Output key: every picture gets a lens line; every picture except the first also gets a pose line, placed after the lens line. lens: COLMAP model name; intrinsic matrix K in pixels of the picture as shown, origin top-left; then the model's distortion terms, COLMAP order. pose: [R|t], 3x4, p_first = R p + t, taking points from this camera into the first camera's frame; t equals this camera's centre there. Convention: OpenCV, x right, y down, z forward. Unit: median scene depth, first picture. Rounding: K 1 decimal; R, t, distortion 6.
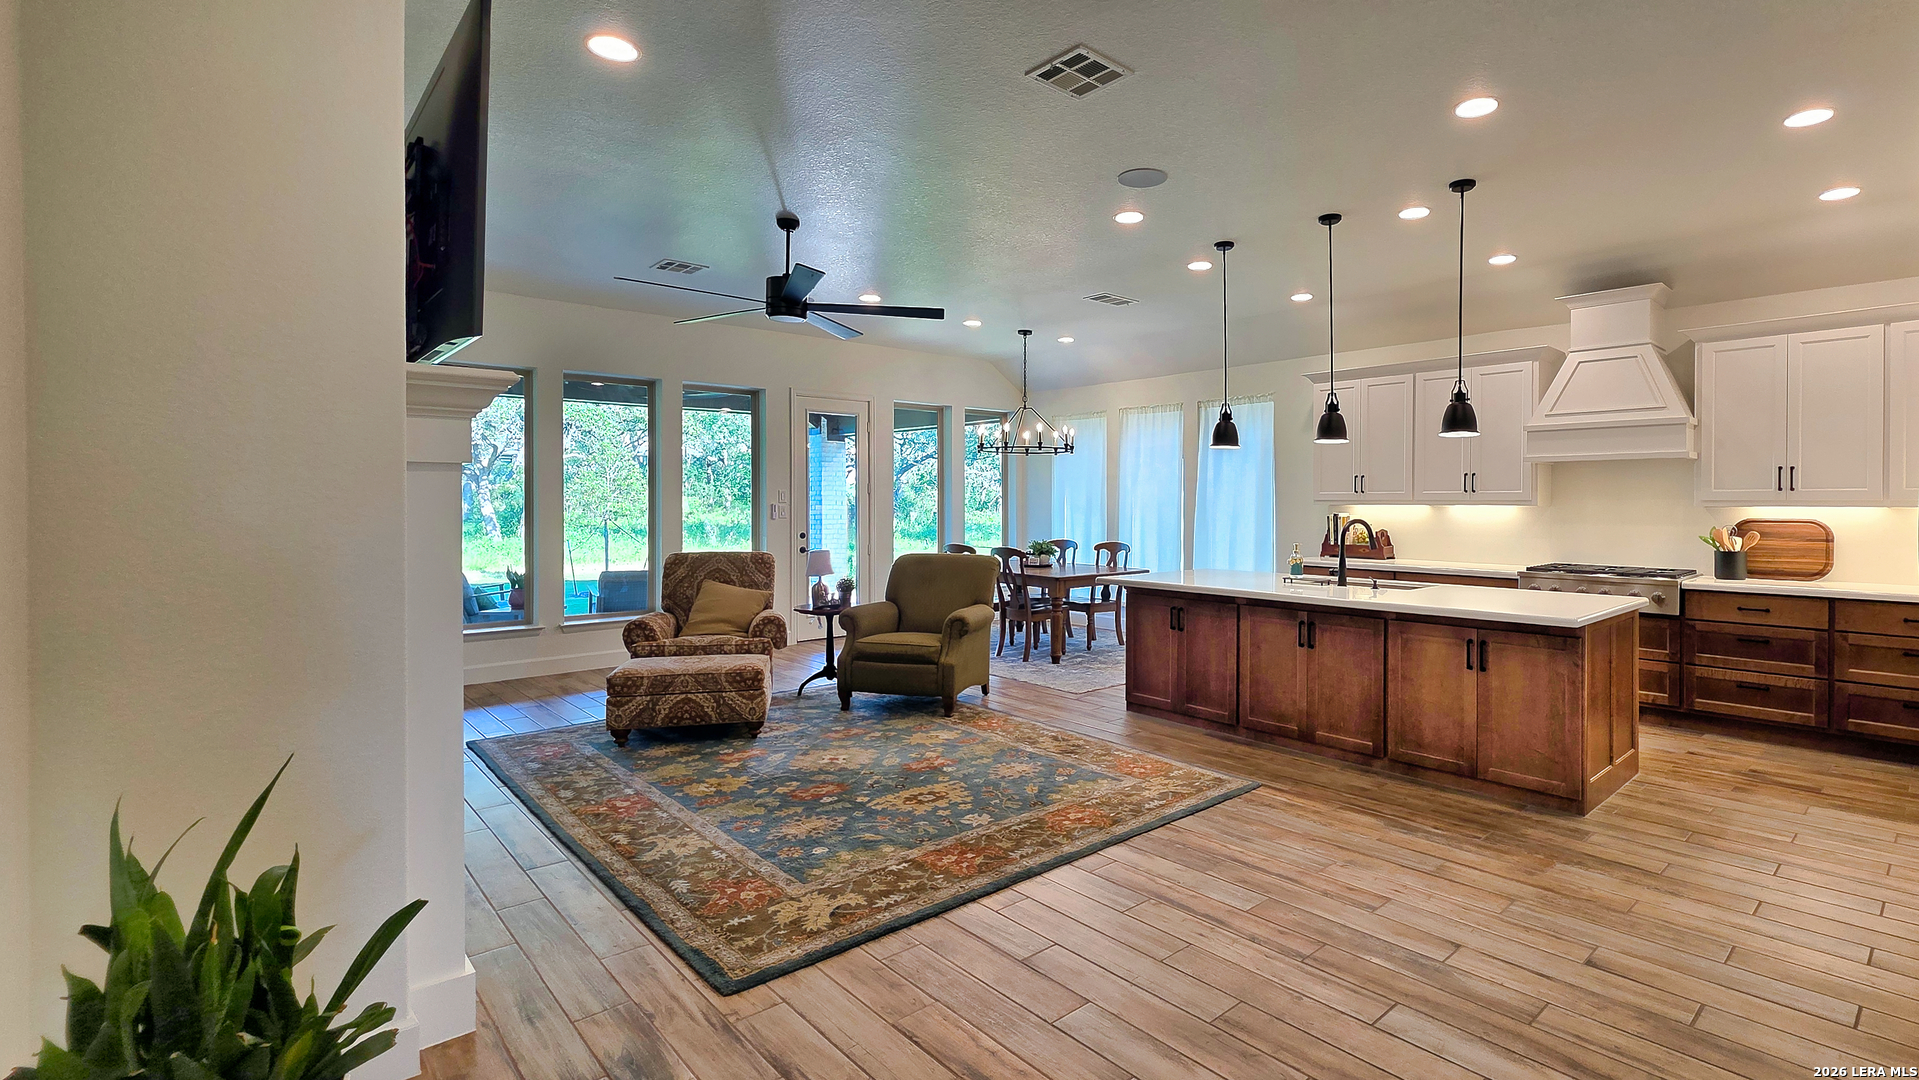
lens RADIAL K [[870.9, 0, 1054.1], [0, 870.9, 507.4], [0, 0, 1]] dist [0.002309, -0.000042]
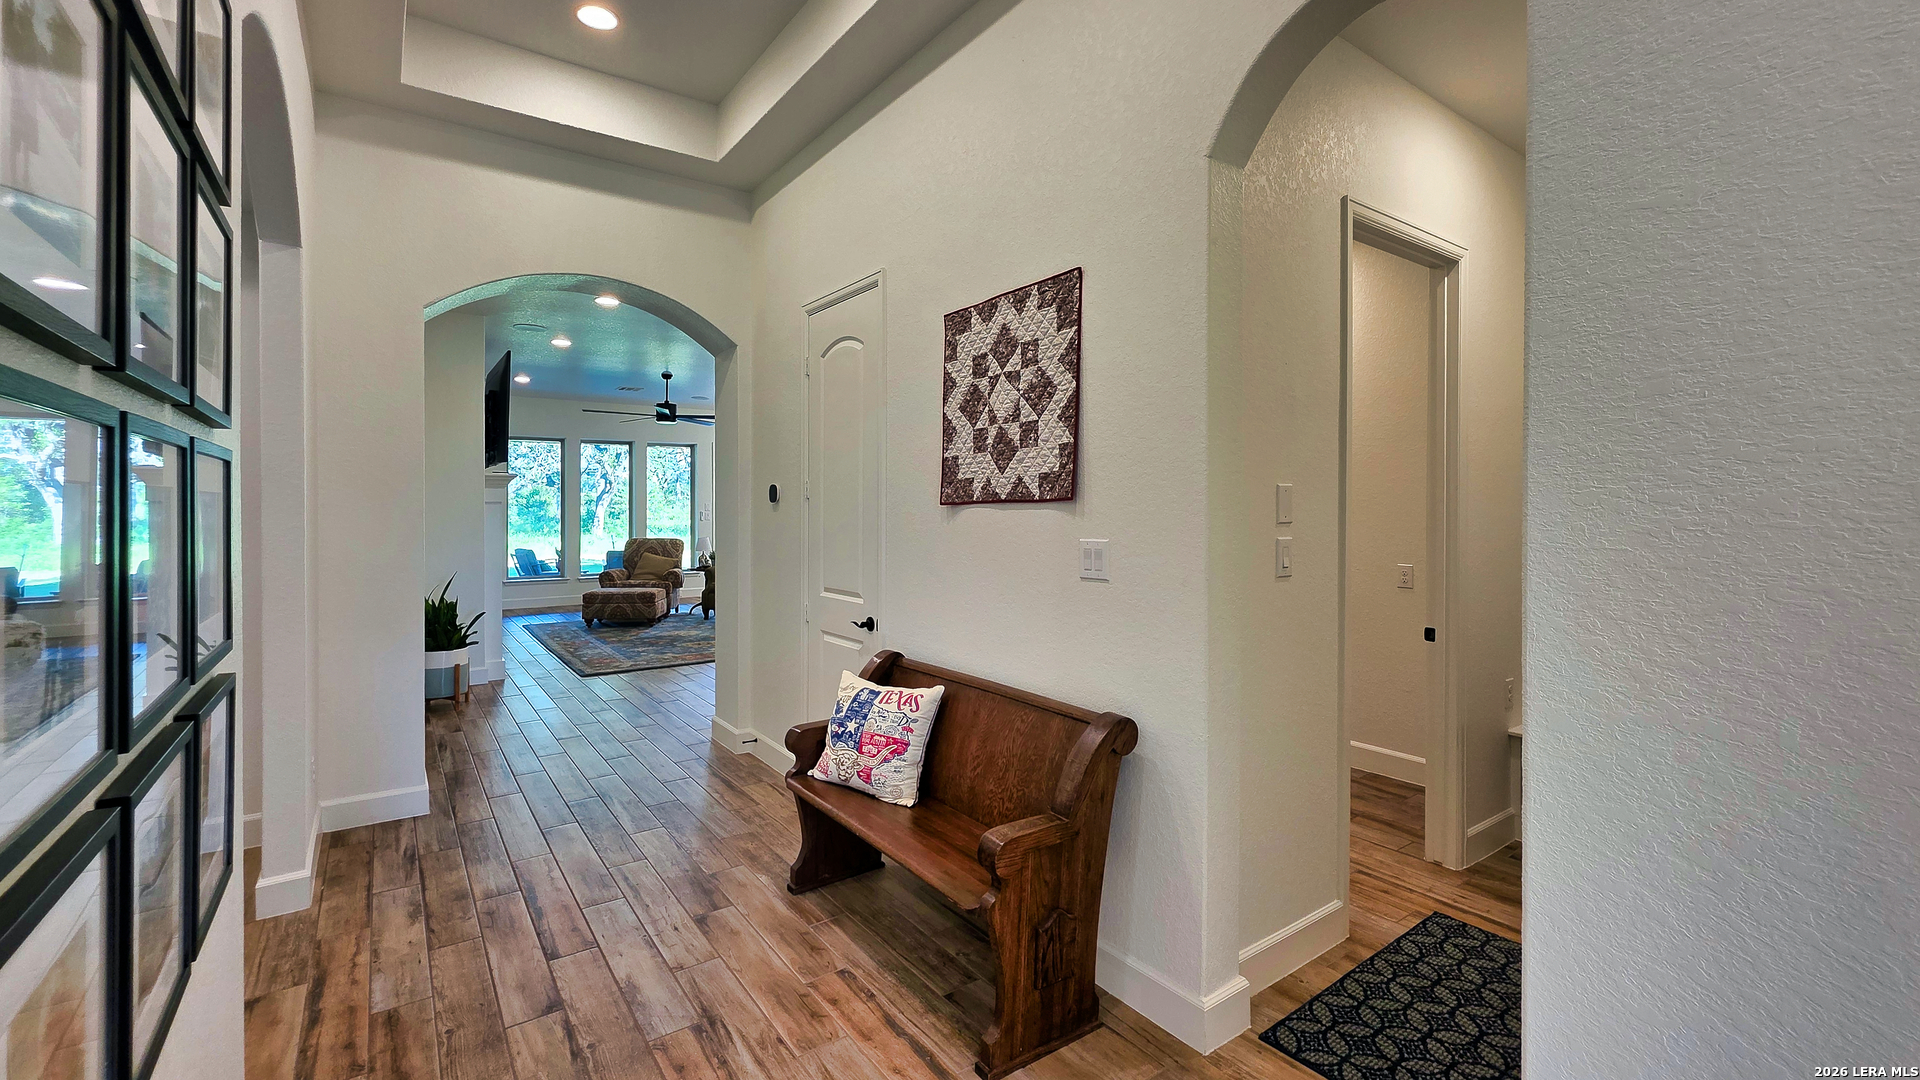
lens RADIAL K [[807.2, 0, 969.8], [0, 807.2, 534.5], [0, 0, 1]] dist [0.001142, -0.000033]
pose [[0.990730, 0.016794, -0.134803, 0.772932], [-0.012465, 0.999381, 0.032891, -0.030758], [0.135272, -0.030905, 0.990326, -0.922993]]
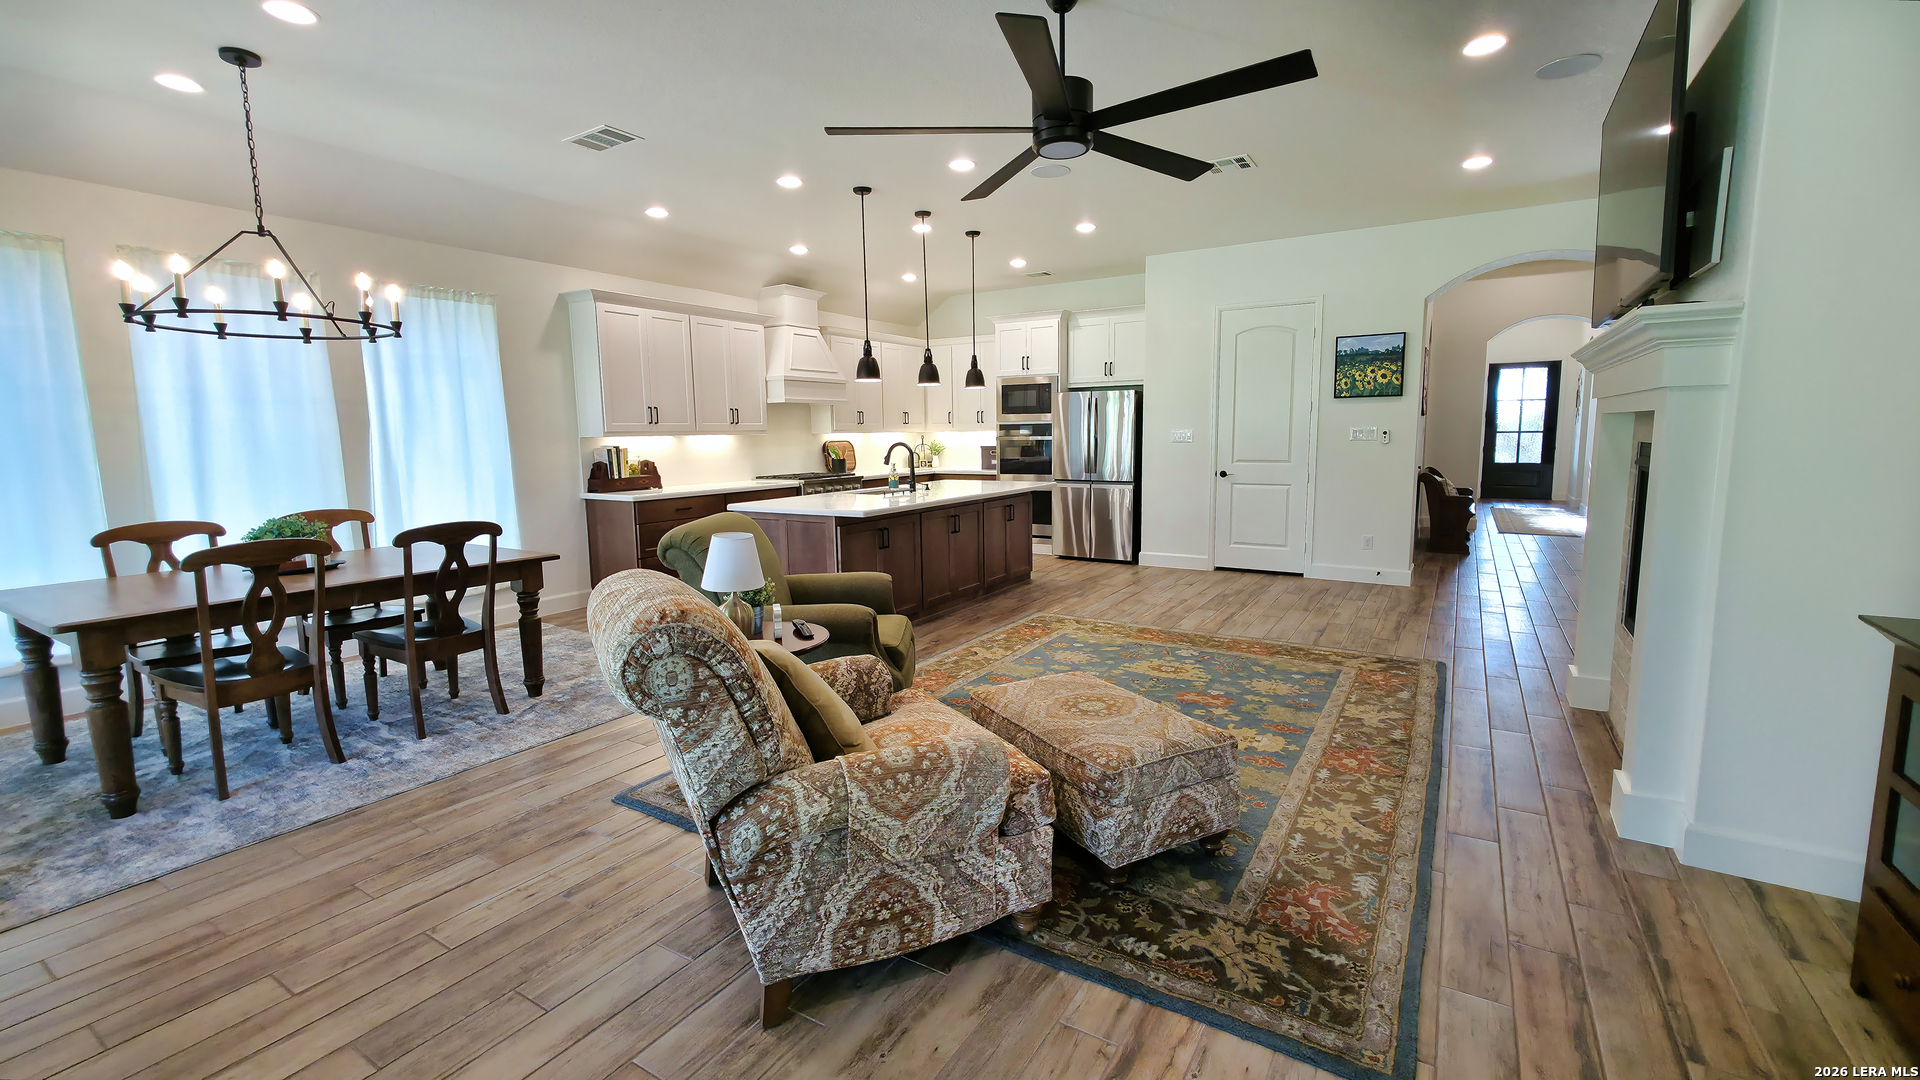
lens RADIAL K [[807.2, 0, 969.8], [0, 807.2, 534.5], [0, 0, 1]] dist [0.001142, -0.000033]
pose [[-0.258841, -0.119656, 0.958480, -1.062026], [0.018587, 0.991497, 0.128798, -0.004643], [-0.965741, 0.051154, -0.254416, 1.442648]]
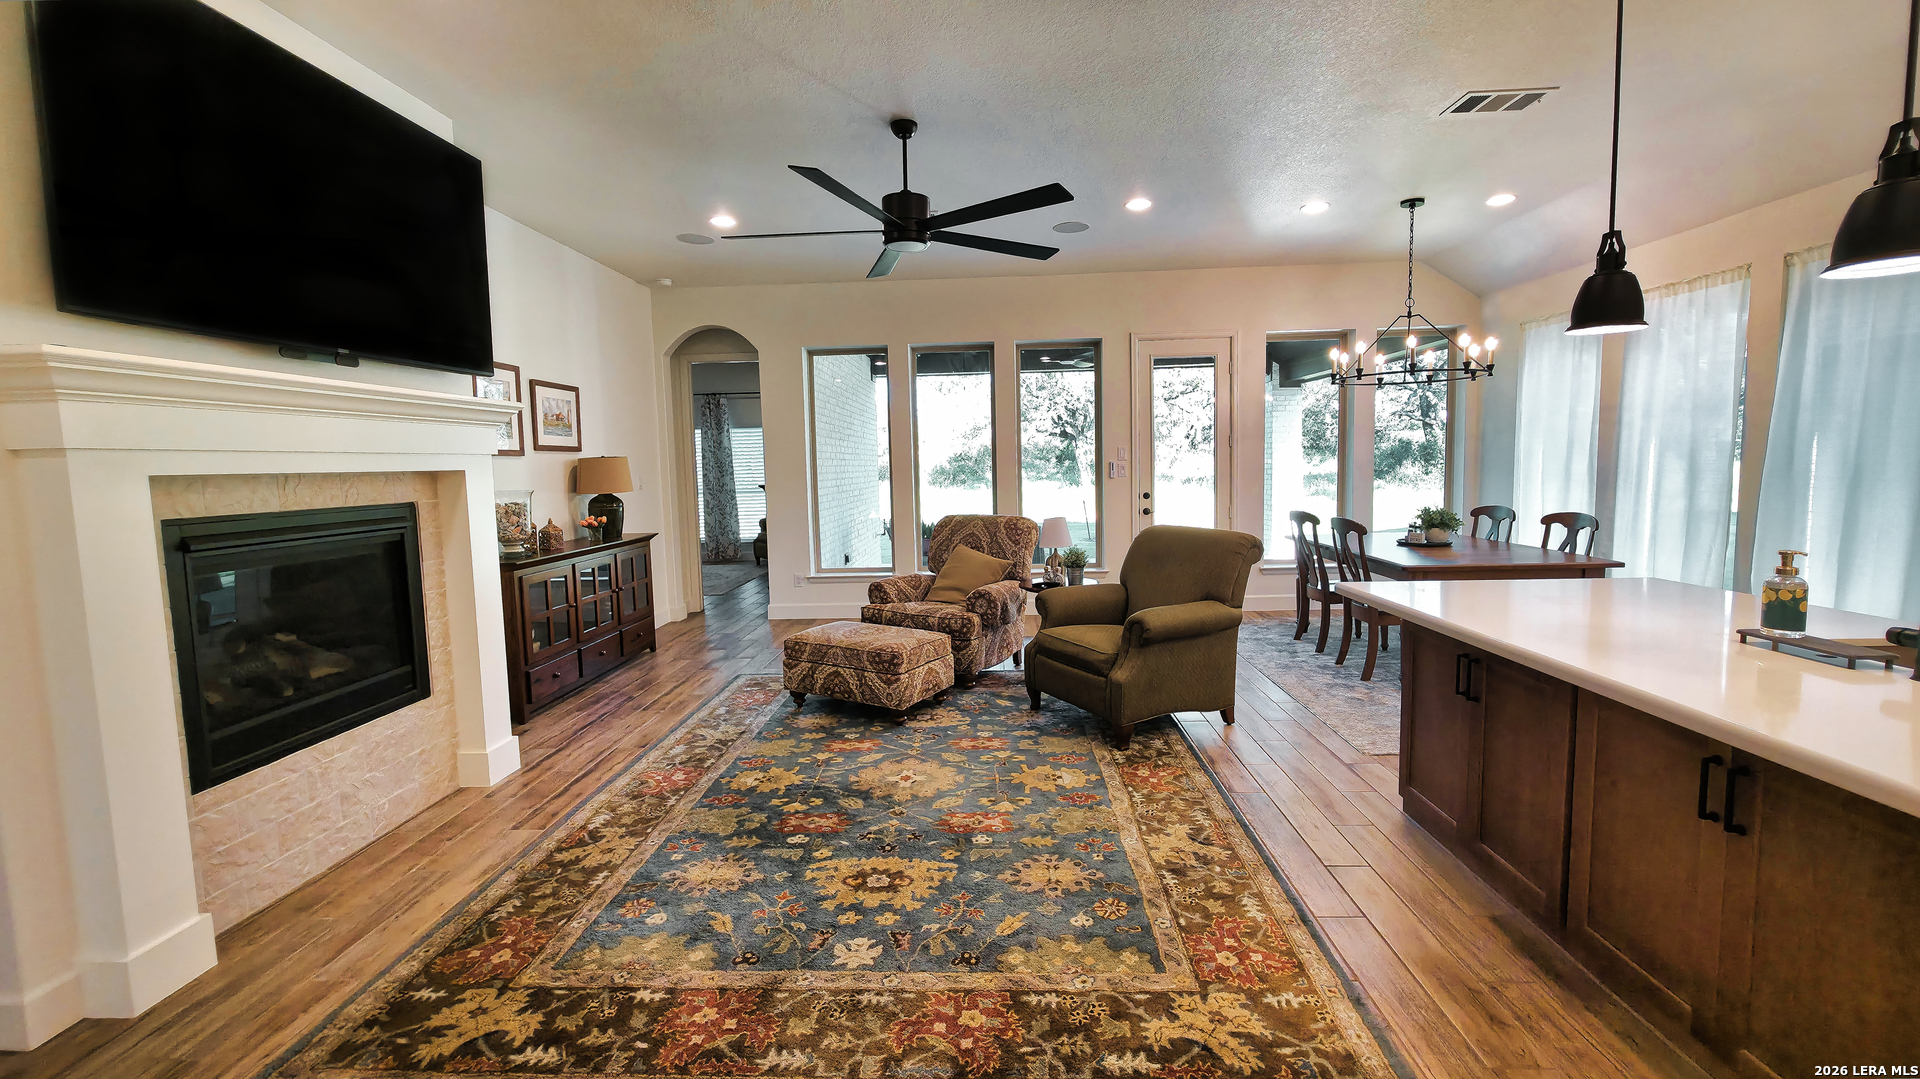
lens RADIAL K [[774.9, 0, 964.9], [0, 774.9, 530.5], [0, 0, 1]] dist [0.002475, -0.000160]
pose [[0.697080, 0.044169, -0.715632, 0.325609], [0.021741, 0.996340, 0.082673, -0.006063], [0.716664, -0.073188, 0.693568, 0.586227]]
